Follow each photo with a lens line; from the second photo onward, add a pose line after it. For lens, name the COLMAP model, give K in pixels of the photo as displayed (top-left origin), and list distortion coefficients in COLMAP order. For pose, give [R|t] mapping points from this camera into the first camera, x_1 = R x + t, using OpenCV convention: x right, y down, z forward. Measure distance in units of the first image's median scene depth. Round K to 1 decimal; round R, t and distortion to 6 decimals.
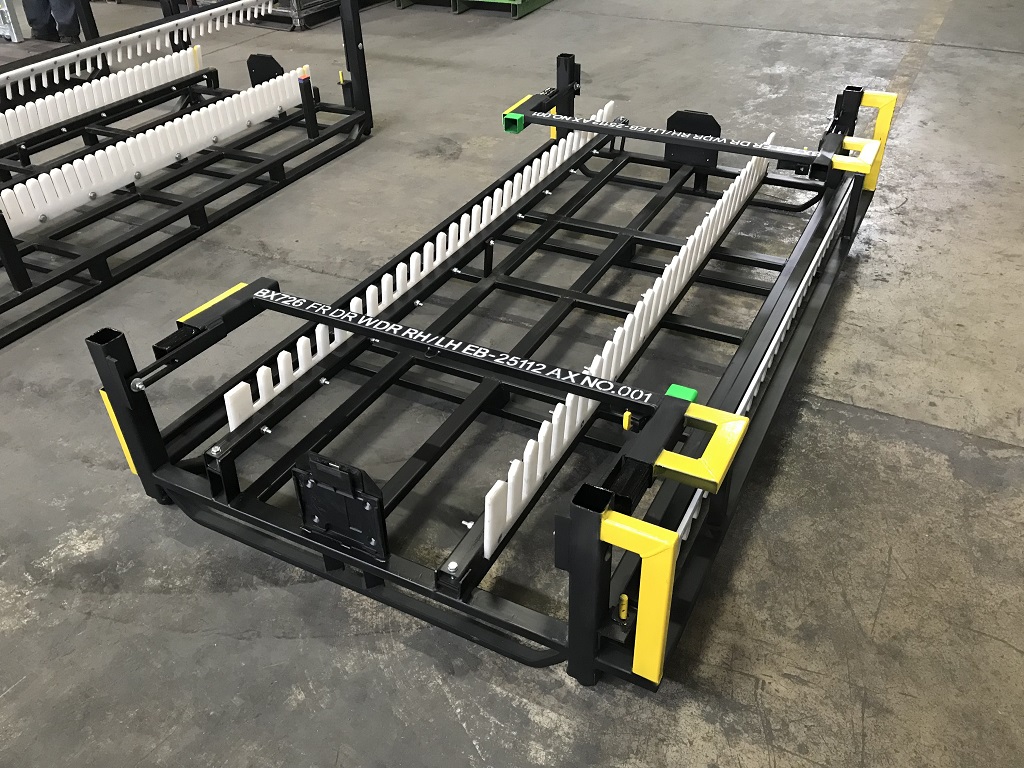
lens RADIAL K [[842.4, 0, 513.6], [0, 842.4, 380.2], [0, 0, 1]] dist [-0.001475, 0.022920]
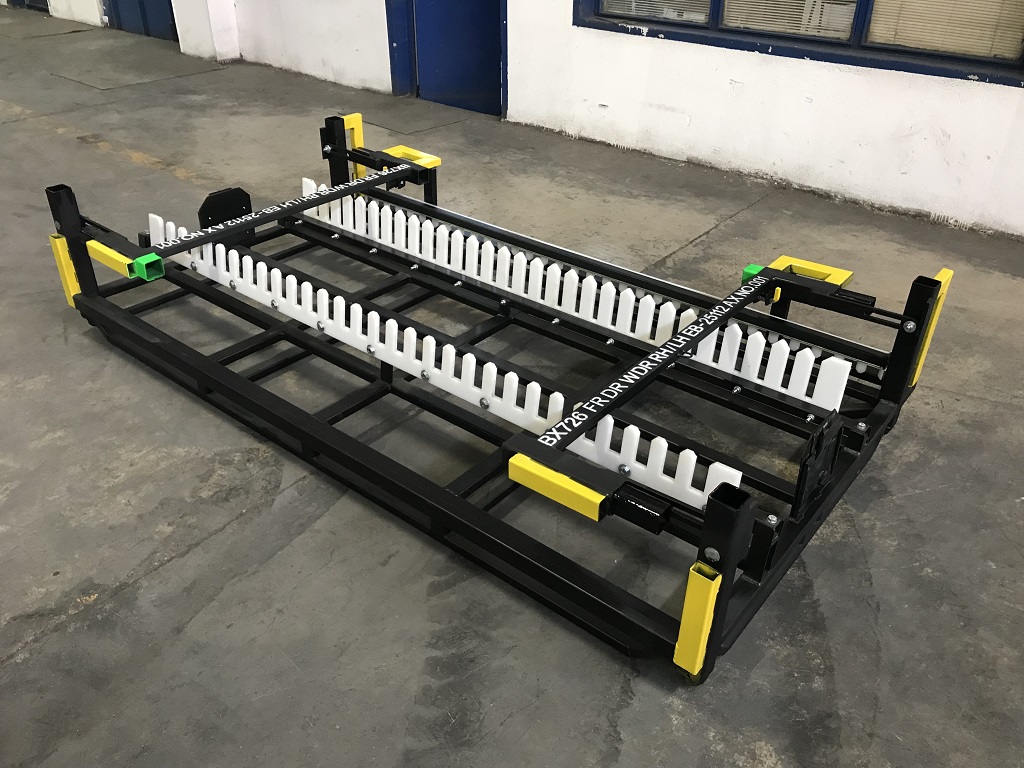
lens RADIAL K [[842.4, 0, 513.6], [0, 842.4, 380.2], [0, 0, 1]] dist [-0.001475, 0.022920]
pose [[0.194966, -0.495817, 0.846258, -1.123448], [0.558348, 0.765470, 0.319848, -0.498198], [-0.806372, 0.410147, 0.426080, 0.754889]]
